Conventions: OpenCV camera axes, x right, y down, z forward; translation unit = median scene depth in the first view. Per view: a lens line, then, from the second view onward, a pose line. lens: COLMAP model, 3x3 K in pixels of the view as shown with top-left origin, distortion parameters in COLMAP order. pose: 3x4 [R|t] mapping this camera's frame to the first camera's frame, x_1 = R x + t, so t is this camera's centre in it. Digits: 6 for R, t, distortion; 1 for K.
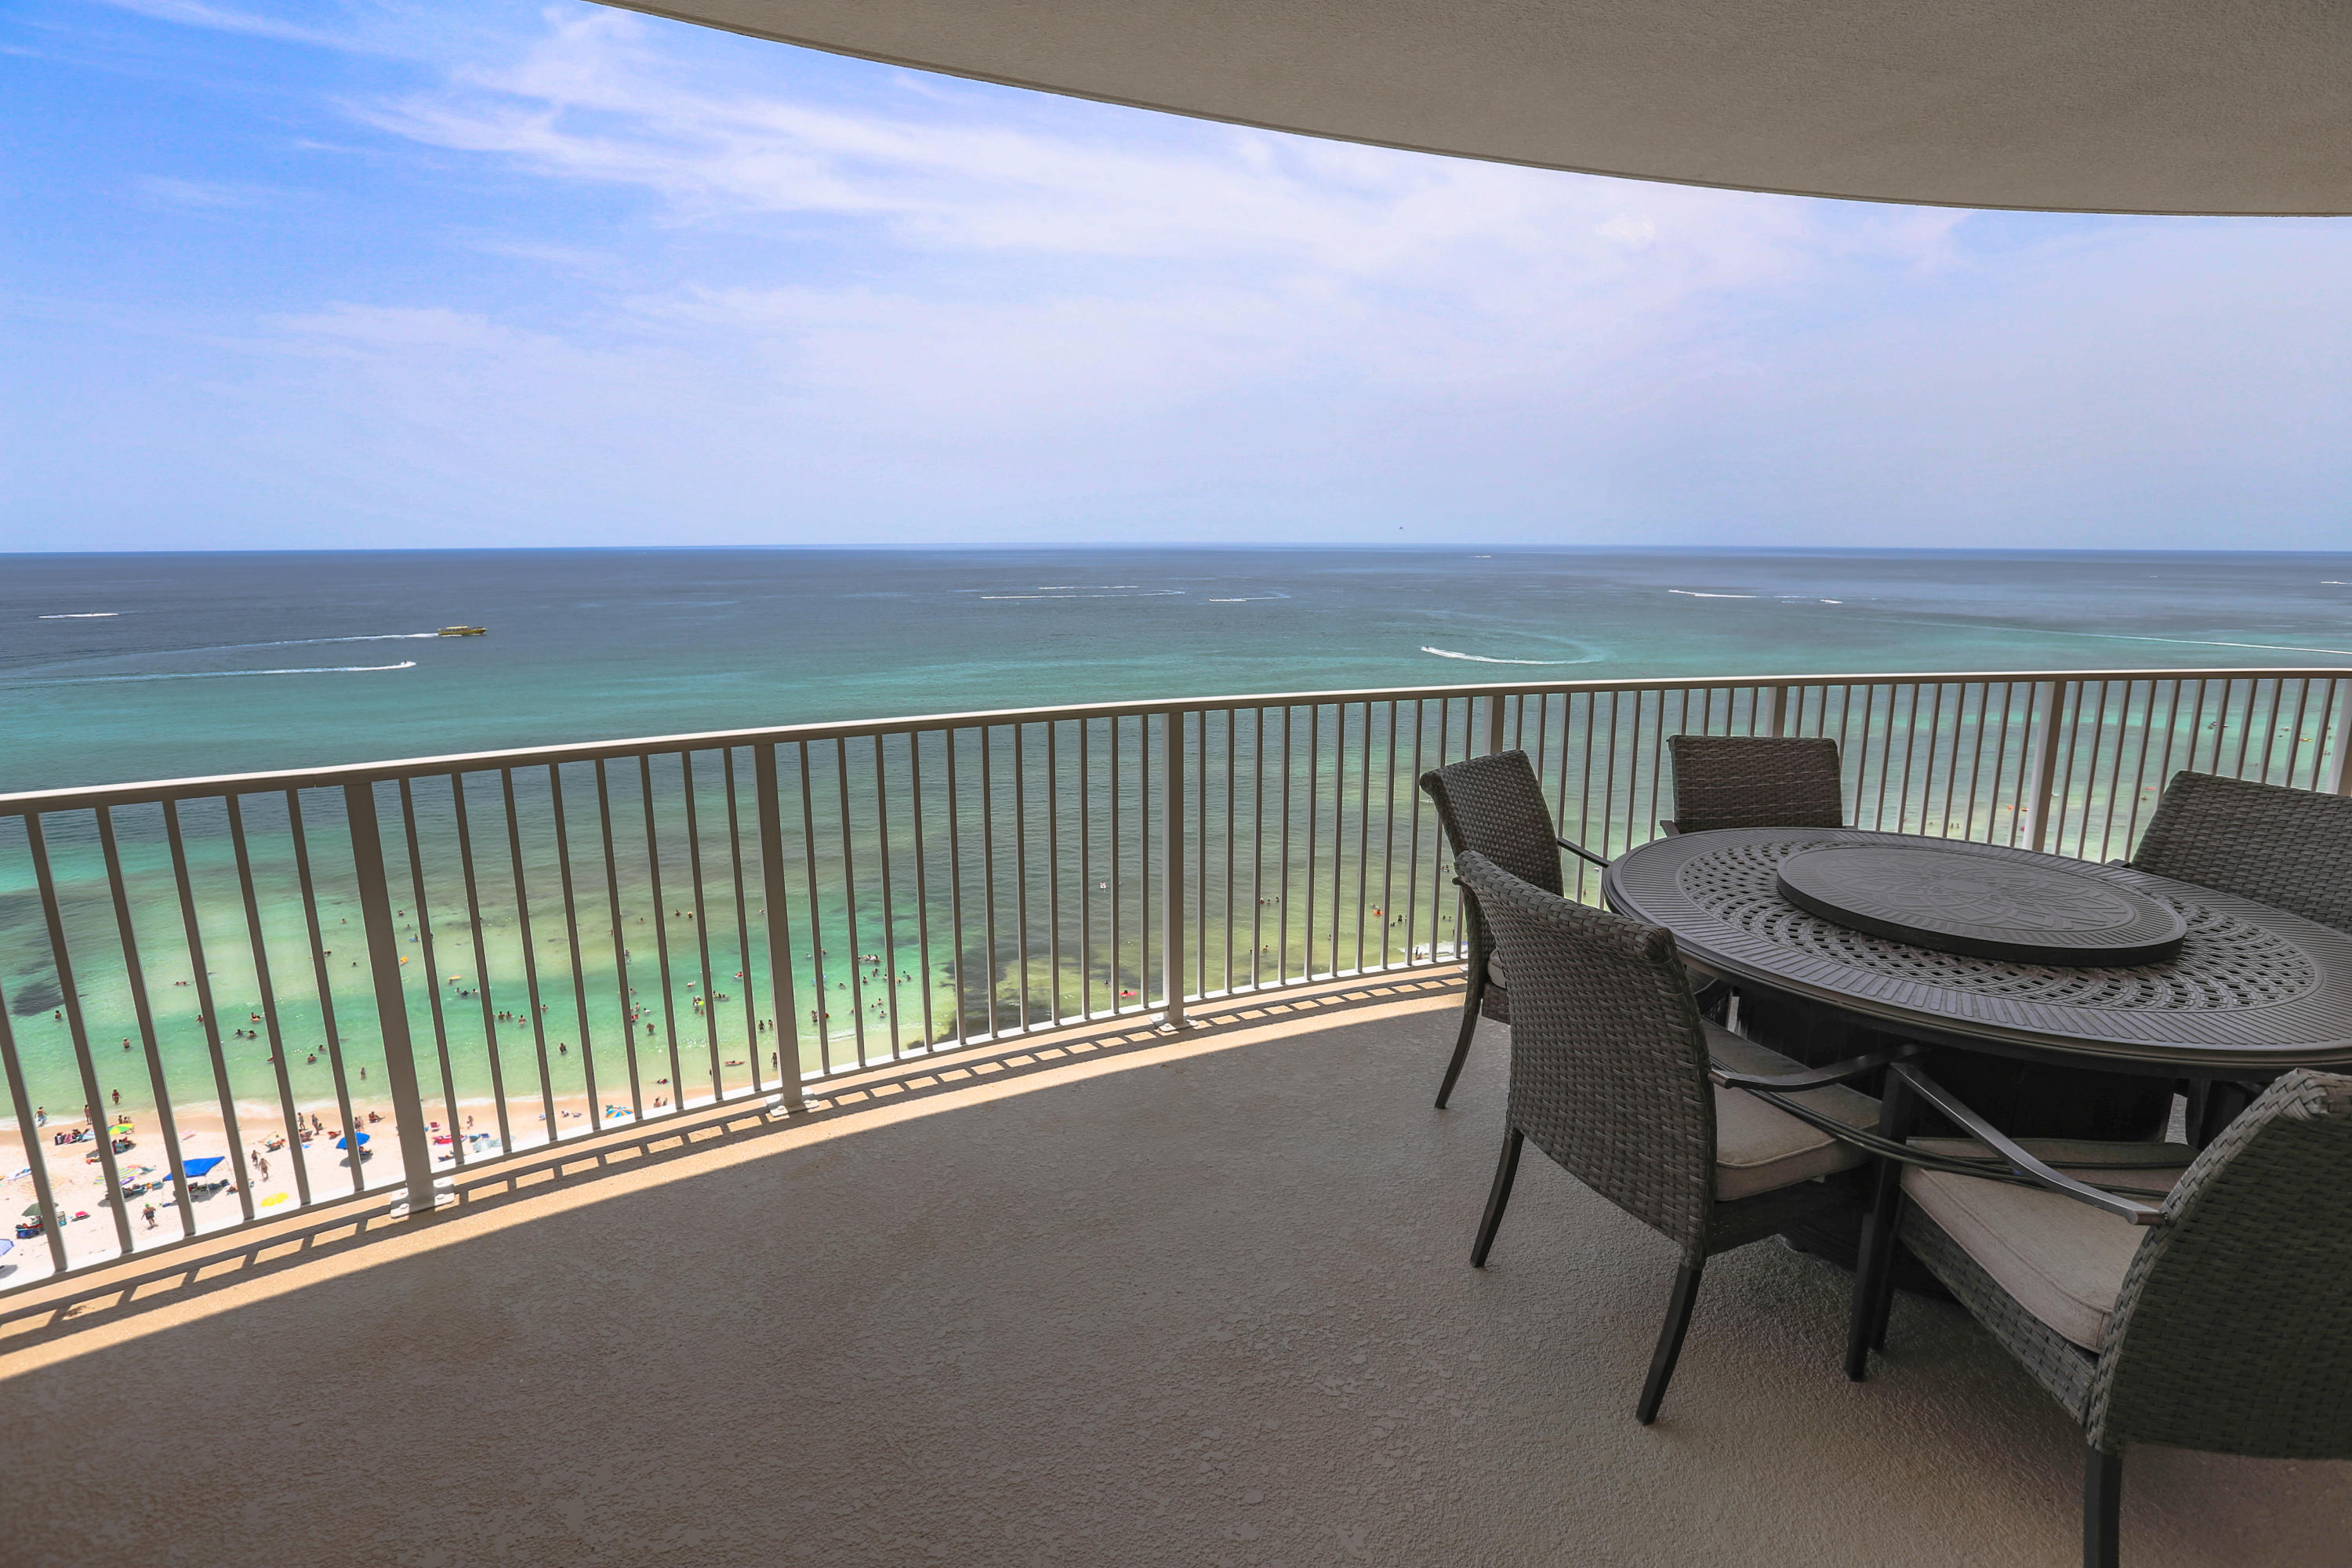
lens RADIAL K [[1087.0, 0, 1164.6], [0, 1087.0, 769.8], [0, 0, 1]] dist [-0.051705, 0.022413]
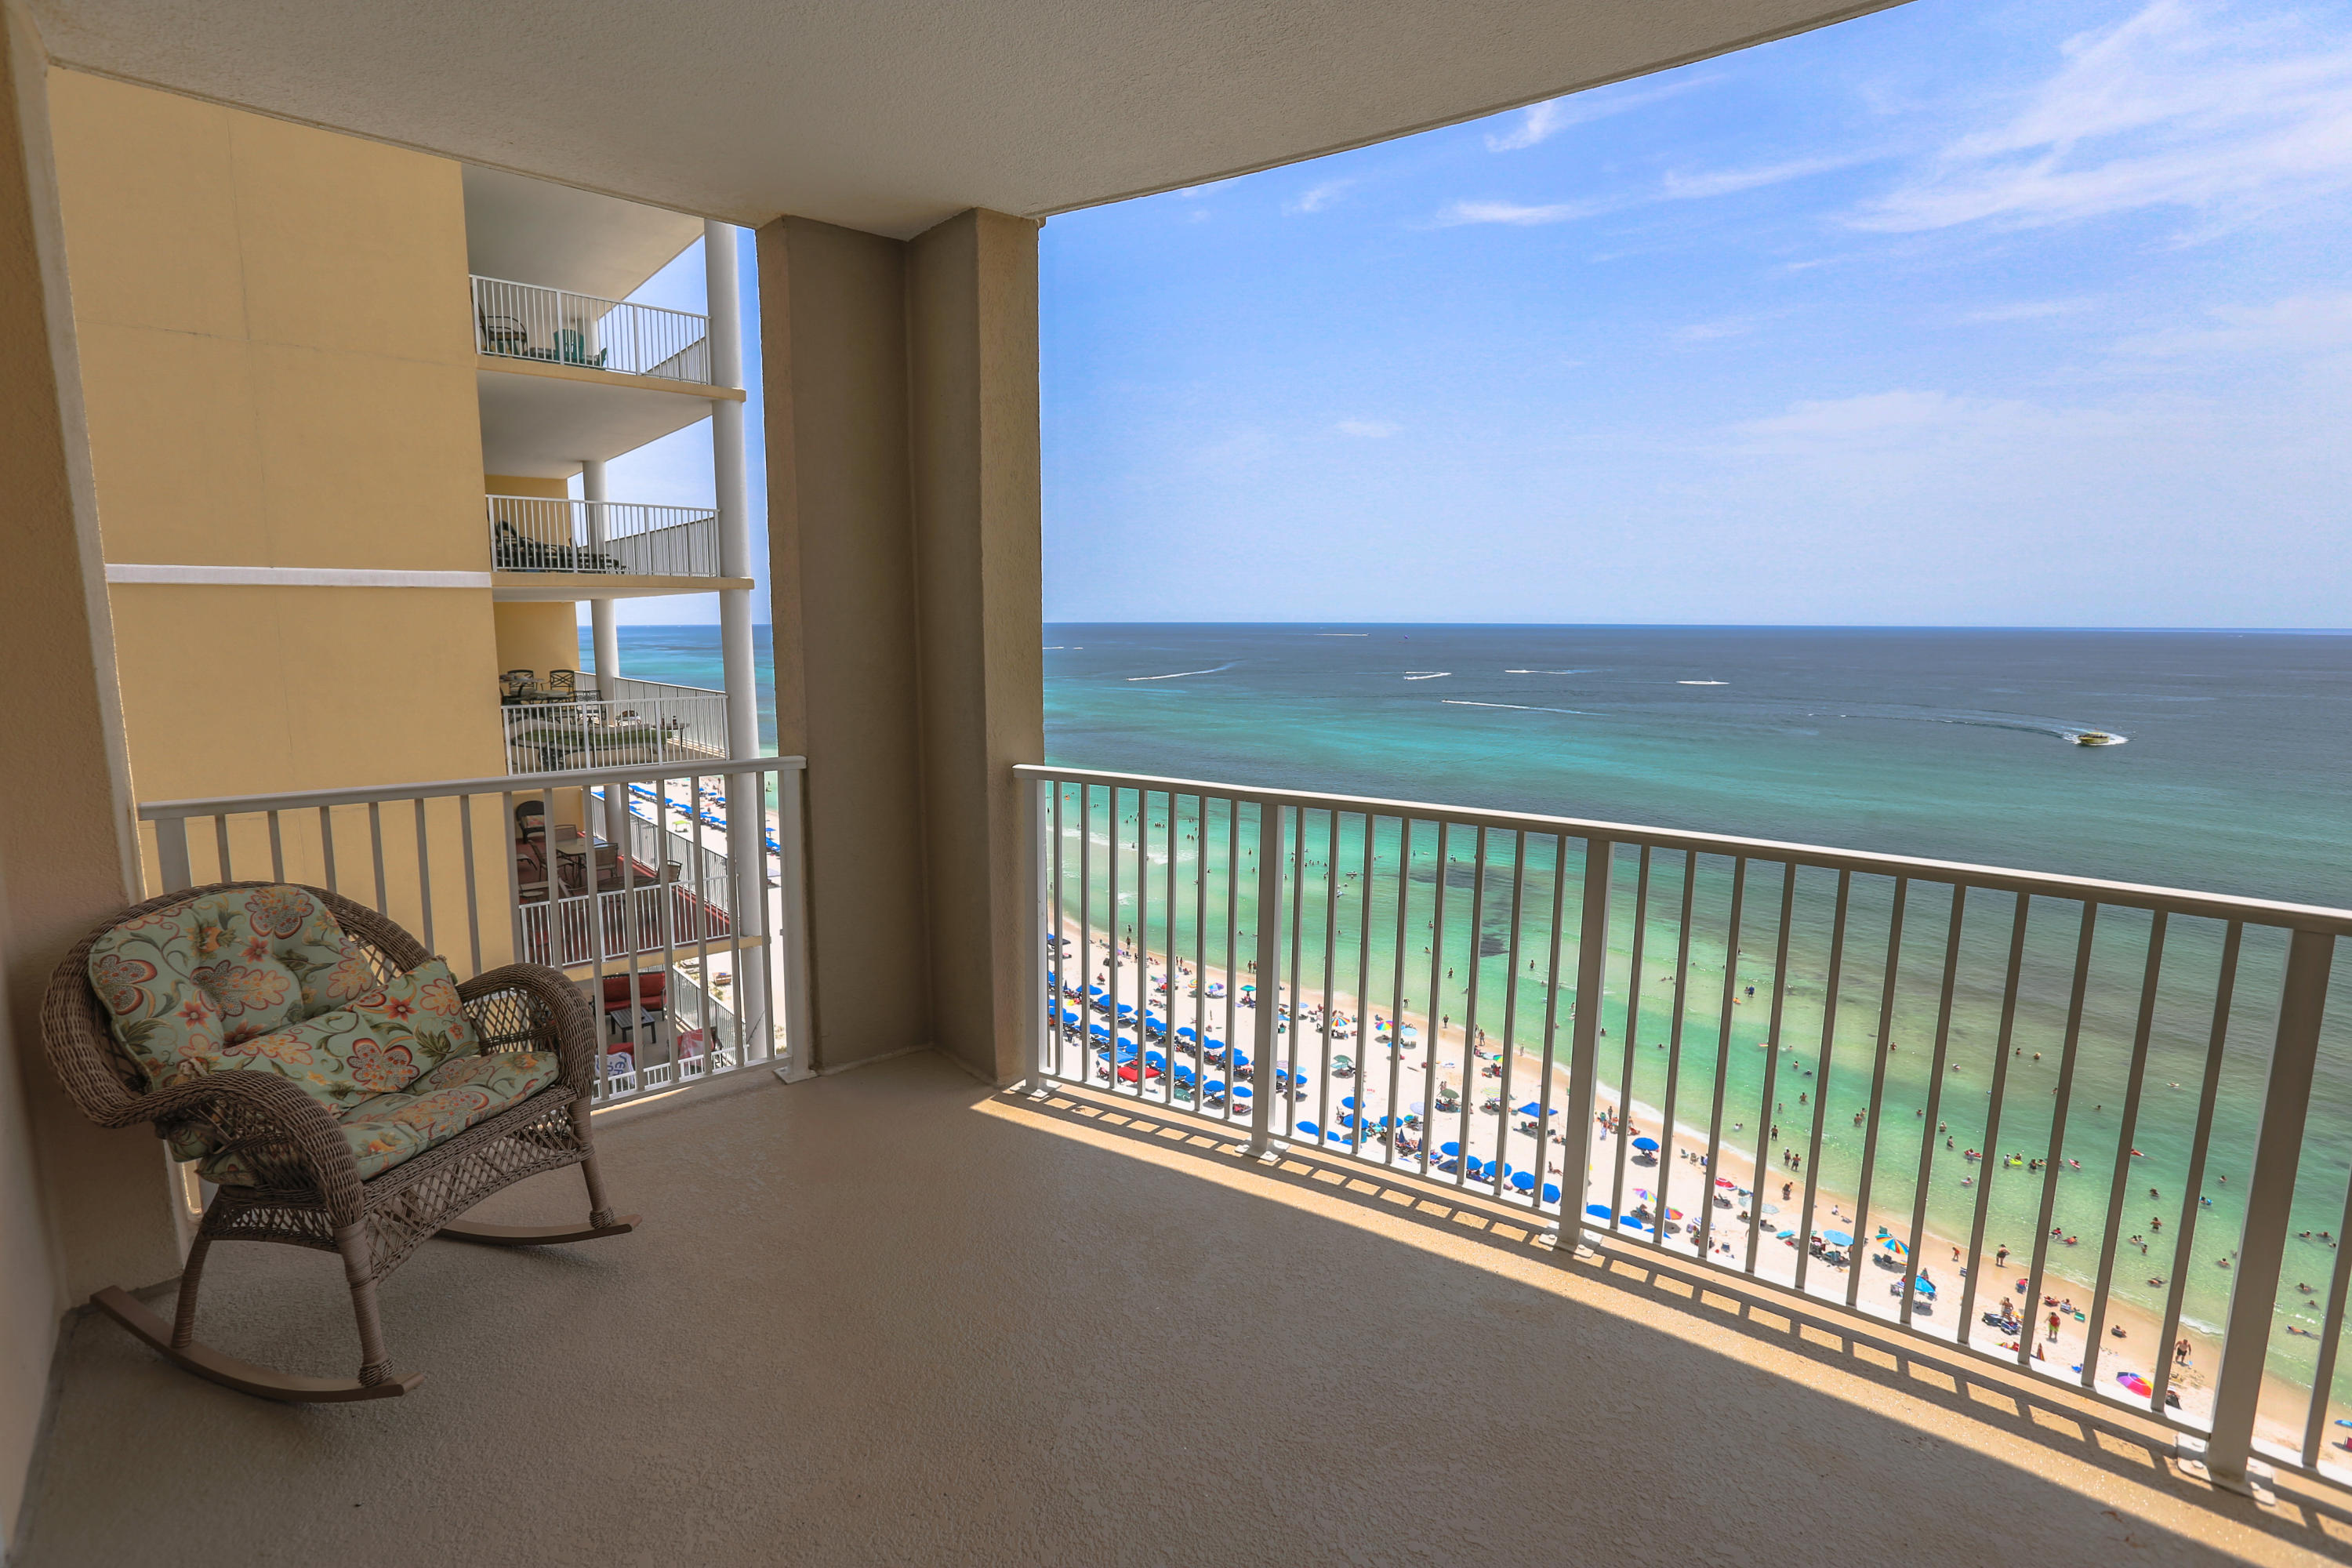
lens RADIAL K [[1087.0, 0, 1164.6], [0, 1087.0, 769.8], [0, 0, 1]] dist [-0.051705, 0.022413]
pose [[0.406279, 0.127815, -0.904766, 0.276029], [-0.190109, 0.980325, 0.053122, -0.057910], [0.893754, 0.150421, 0.422584, 0.263436]]
